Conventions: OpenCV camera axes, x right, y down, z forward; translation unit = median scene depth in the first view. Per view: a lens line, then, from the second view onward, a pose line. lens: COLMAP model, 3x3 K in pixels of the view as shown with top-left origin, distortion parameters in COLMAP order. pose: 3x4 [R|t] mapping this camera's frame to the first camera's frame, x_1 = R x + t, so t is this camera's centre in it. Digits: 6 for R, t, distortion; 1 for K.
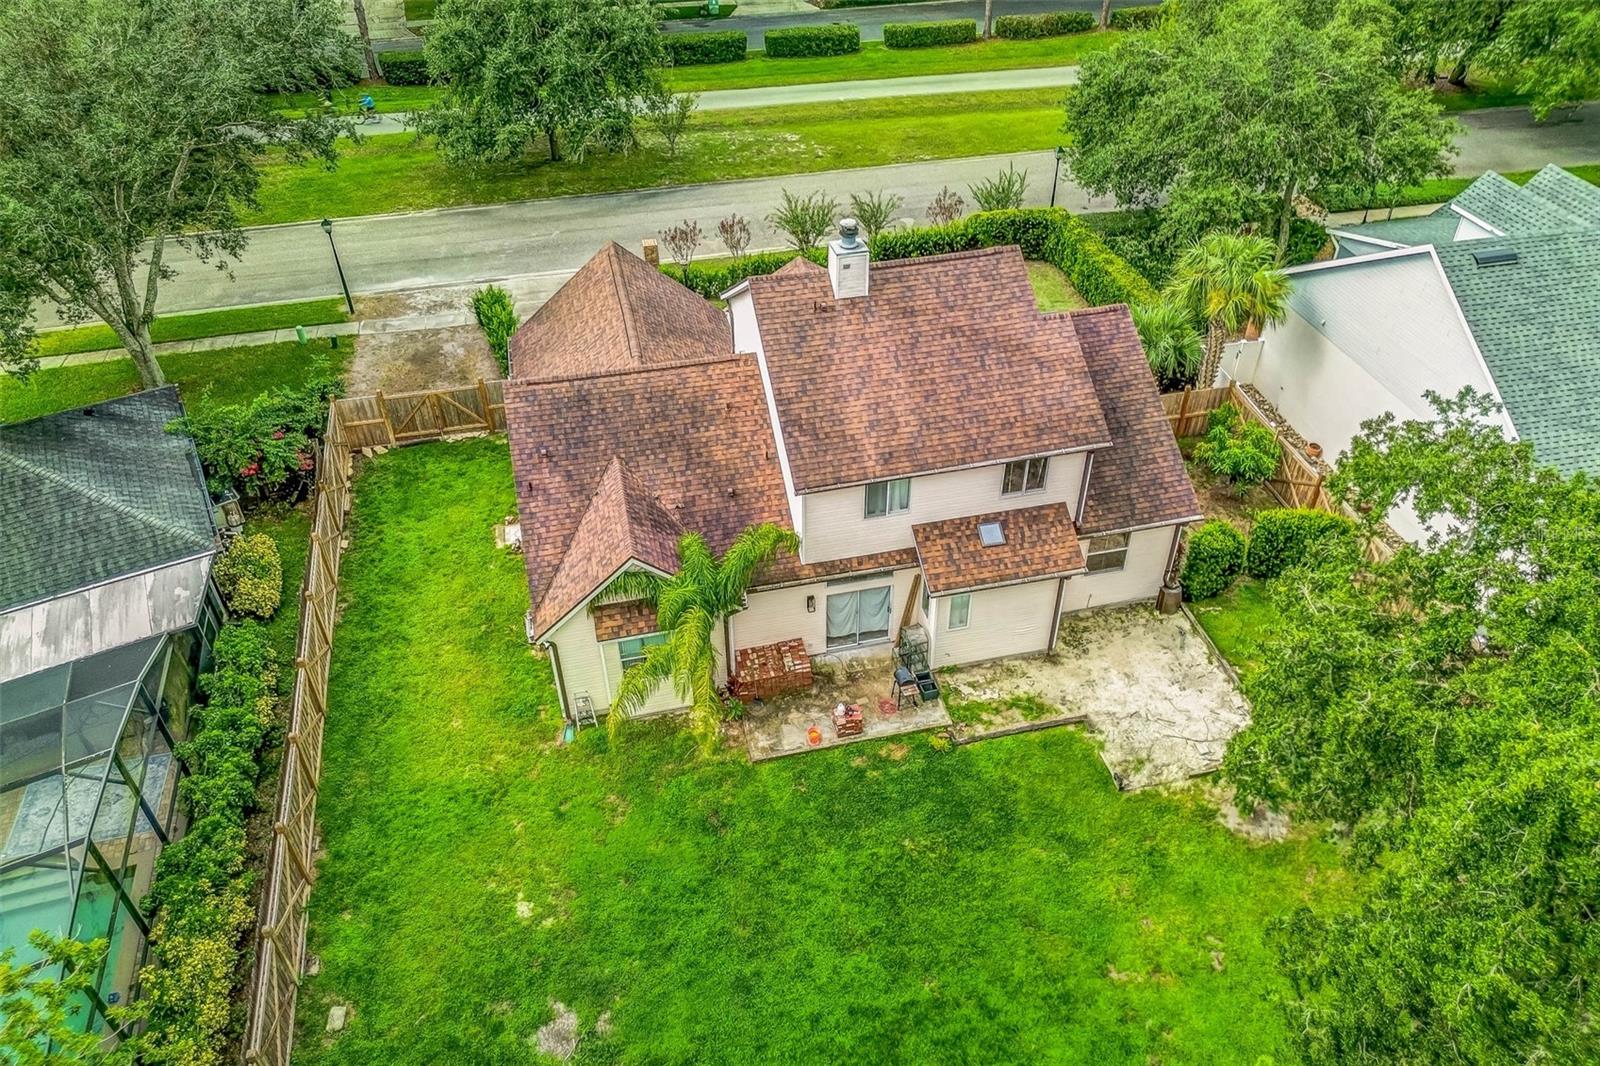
lens RADIAL K [[1133.4, 0, 802.4], [0, 1133.4, 530.0], [0, 0, 1]] dist [0.061584, -0.057135]
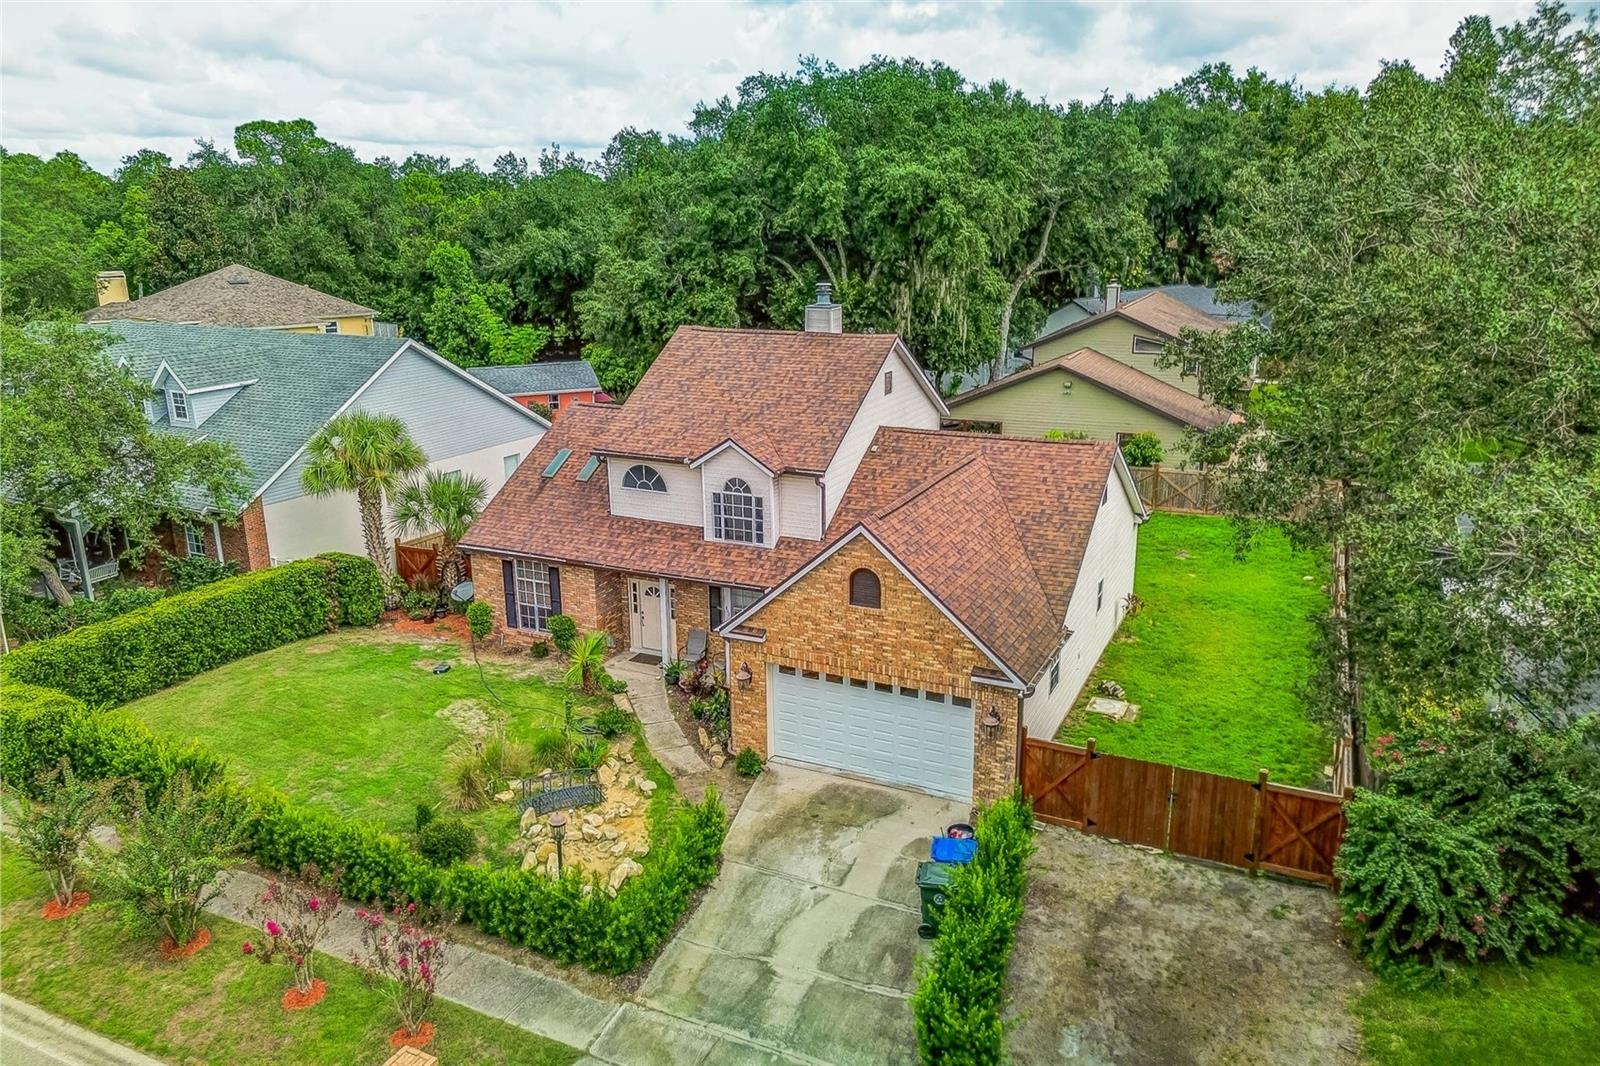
lens RADIAL K [[1116.0, 0, 800.0], [0, 1116.0, 533.0], [0, 0, 1]] dist [0.077417, -0.053604]
pose [[-0.781479, -0.158793, 0.603387, -0.660062], [0.403118, 0.609625, 0.682535, -0.876729], [-0.476221, 0.776622, -0.412396, 1.620008]]
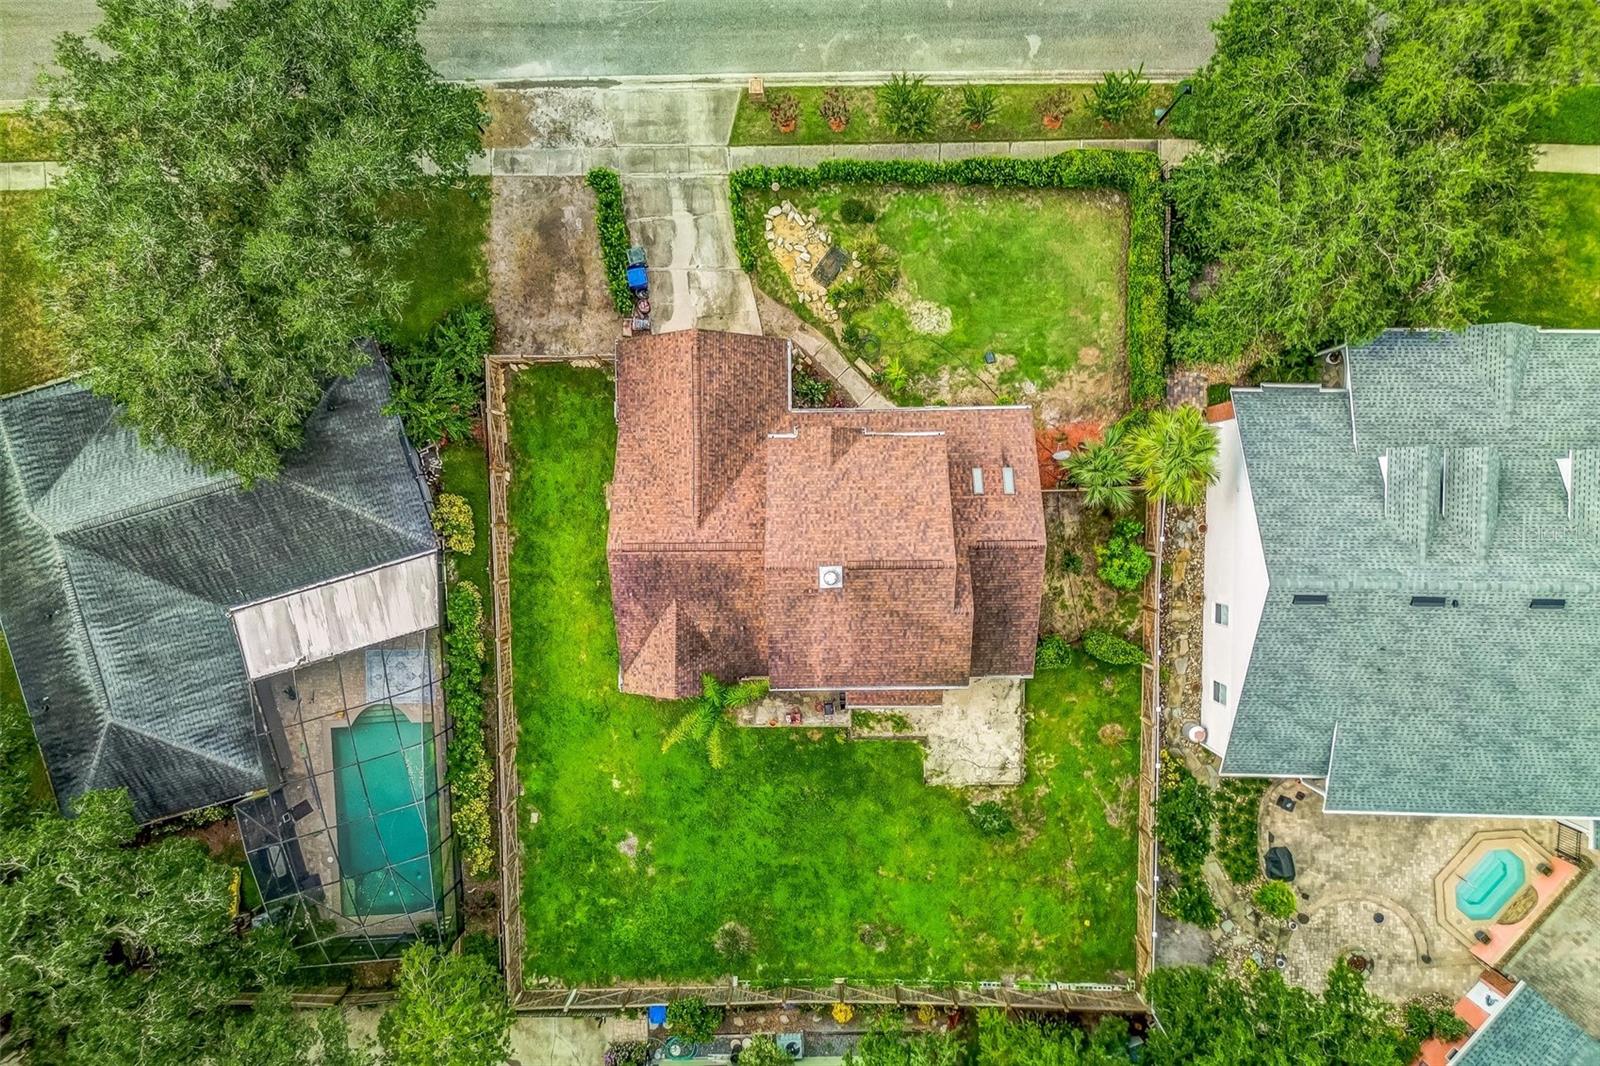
lens RADIAL K [[1136.6, 0, 800.0], [0, 1136.6, 533.0], [0, 0, 1]] dist [0.046661, -0.008646]
pose [[0.975495, 0.219900, -0.007340, -0.000775], [-0.127748, 0.593232, 0.794831, -1.409040], [0.179138, -0.774416, 0.606786, 0.128628]]
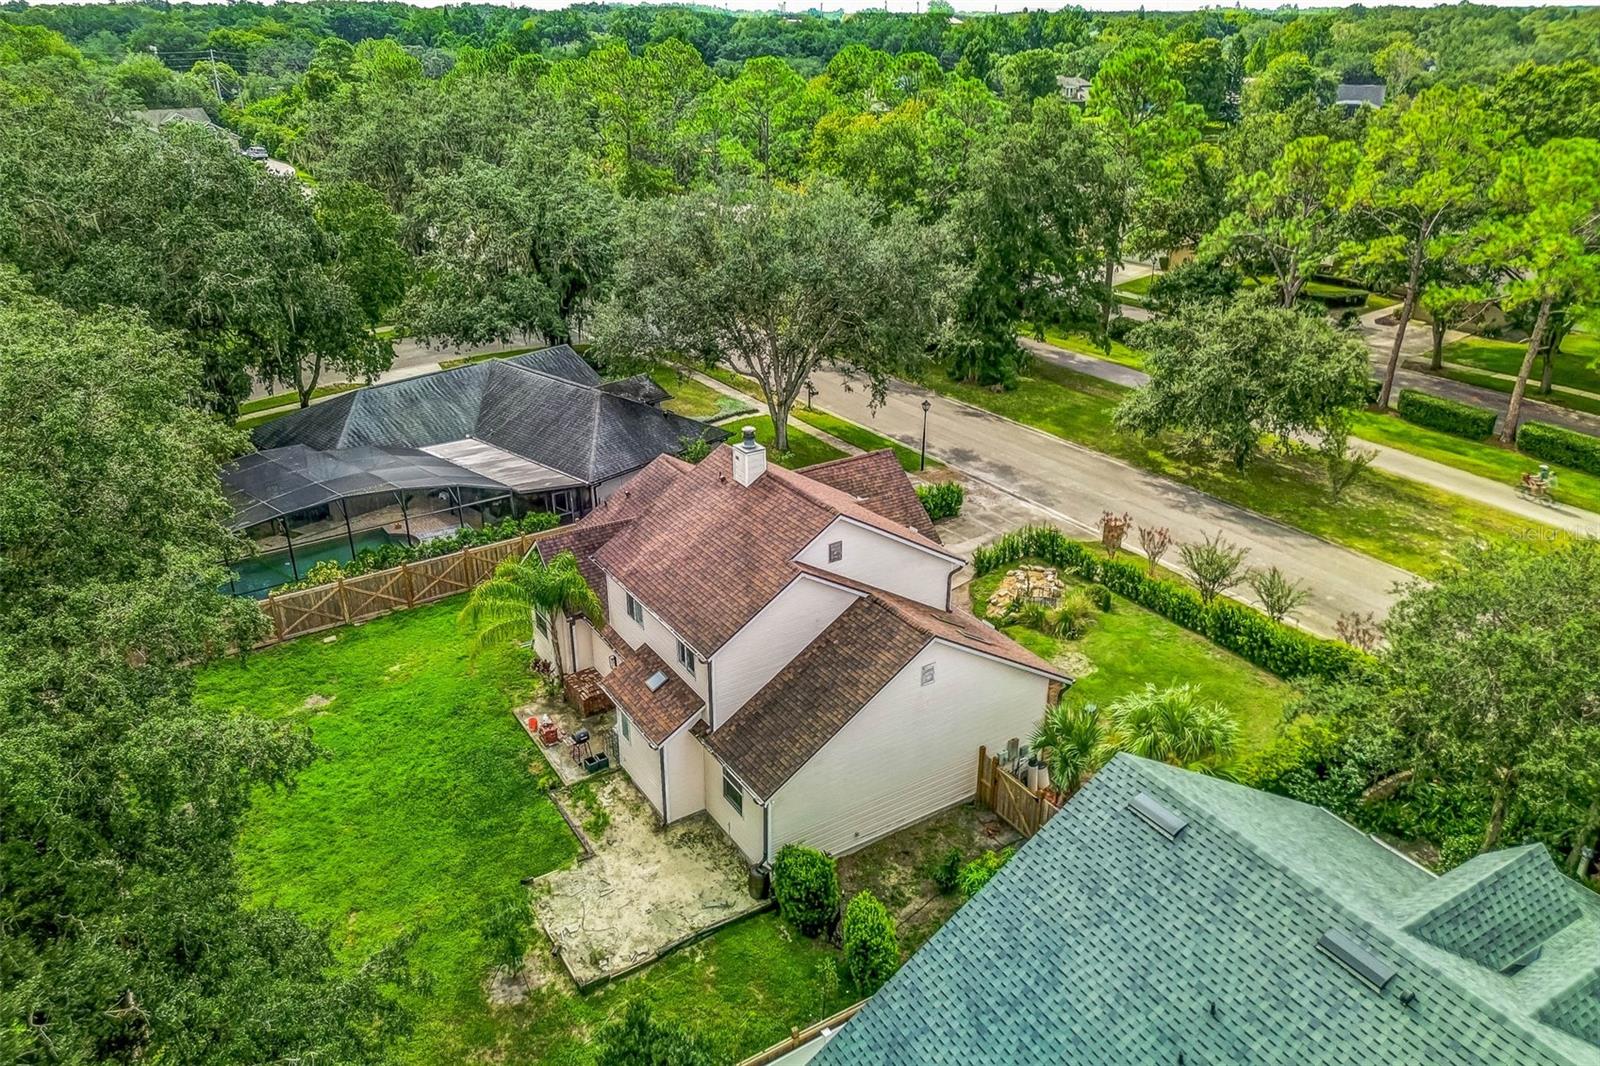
lens RADIAL K [[1133.4, 0, 802.4], [0, 1133.4, 530.0], [0, 0, 1]] dist [0.061584, -0.057135]
pose [[0.327096, 0.394558, -0.858680, 1.165134], [-0.590887, 0.794516, 0.139989, -0.377523], [0.737469, 0.461593, 0.493022, 0.435373]]
